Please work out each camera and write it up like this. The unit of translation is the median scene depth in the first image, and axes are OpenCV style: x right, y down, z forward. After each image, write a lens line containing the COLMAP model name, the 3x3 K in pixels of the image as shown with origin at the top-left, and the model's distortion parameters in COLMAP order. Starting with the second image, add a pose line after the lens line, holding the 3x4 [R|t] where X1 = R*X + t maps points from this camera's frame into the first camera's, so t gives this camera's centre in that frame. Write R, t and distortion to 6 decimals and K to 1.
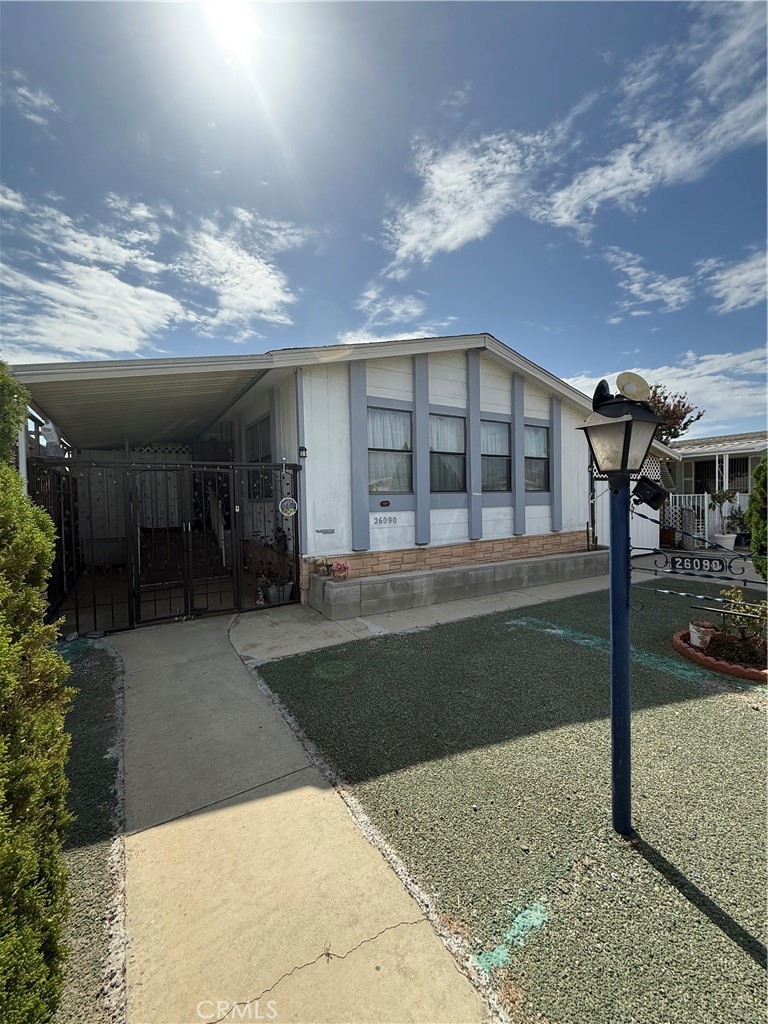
lens RADIAL K [[409.1, 0, 380.9], [0, 409.1, 511.6], [0, 0, 1]] dist [-0.007927, -0.000029]
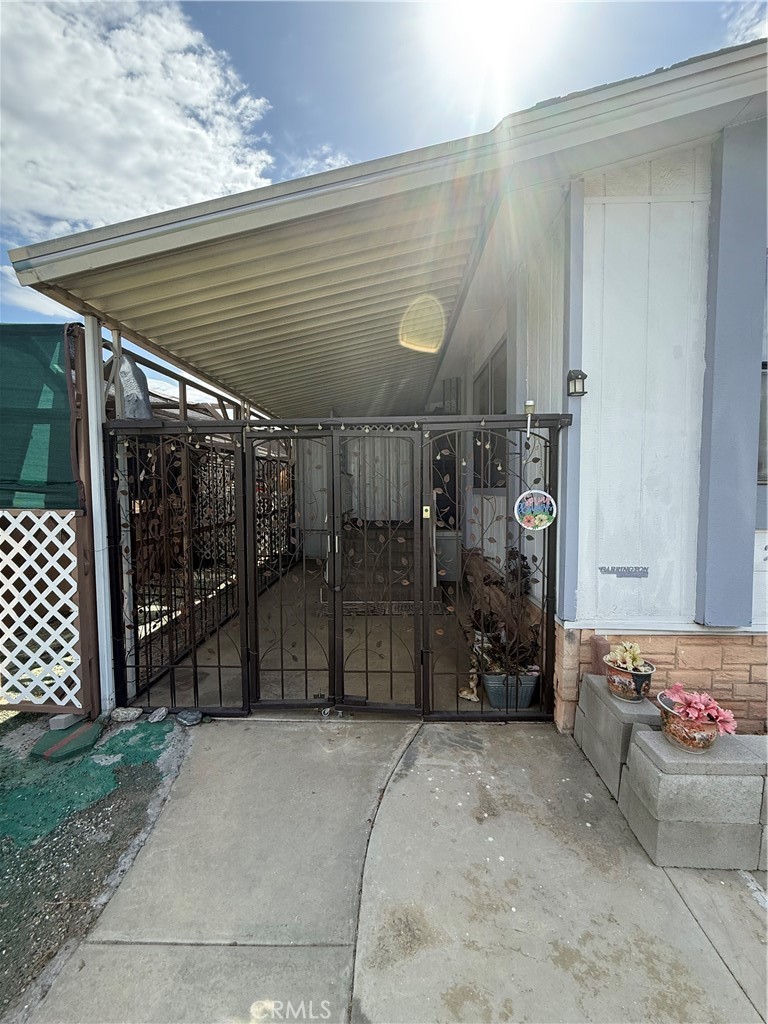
lens RADIAL K [[409.1, 0, 380.9], [0, 409.1, 511.6], [0, 0, 1]] dist [-0.007927, -0.000029]
pose [[0.835320, 0.045380, -0.547889, -0.122378], [-0.024948, 0.998690, 0.044684, -0.026563], [0.549198, -0.023657, 0.835357, 0.532831]]
